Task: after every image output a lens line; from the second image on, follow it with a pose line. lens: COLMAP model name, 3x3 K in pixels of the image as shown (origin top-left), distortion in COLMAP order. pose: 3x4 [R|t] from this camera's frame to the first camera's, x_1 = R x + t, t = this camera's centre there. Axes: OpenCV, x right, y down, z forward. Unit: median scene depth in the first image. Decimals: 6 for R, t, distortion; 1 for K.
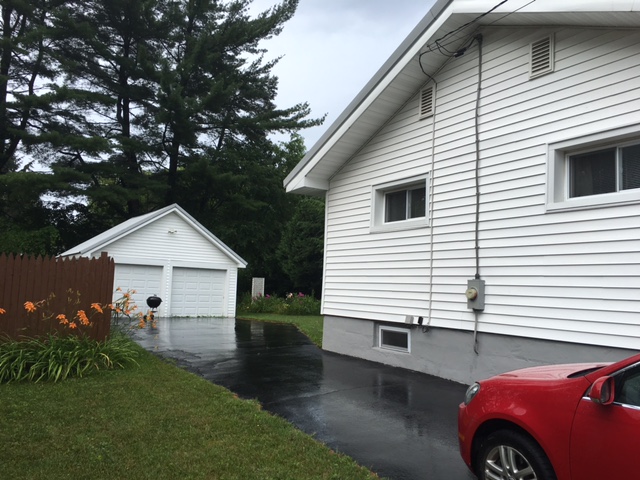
lens RADIAL K [[537.4, 0, 320.0], [0, 537.4, 240.5], [0, 0, 1]] dist [0.040386, -0.058169]
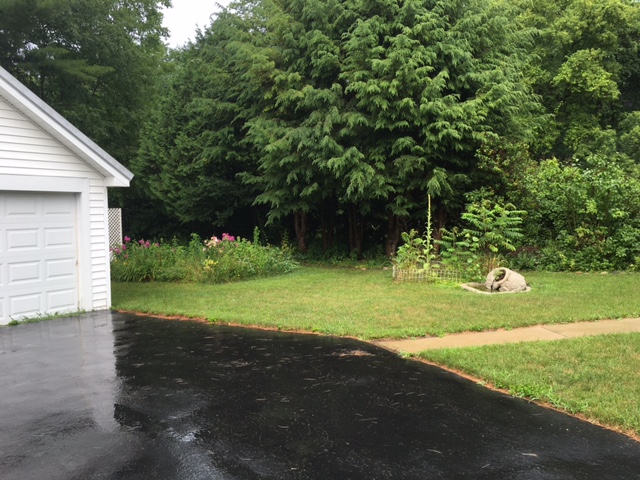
lens RADIAL K [[537.4, 0, 321.6], [0, 537.4, 239.4], [0, 0, 1]] dist [0.040386, -0.058169]
pose [[0.931970, -0.071152, 0.355485, -0.149175], [0.019565, 0.988994, 0.146659, 0.033260], [-0.362007, -0.129726, 0.923105, 0.562209]]
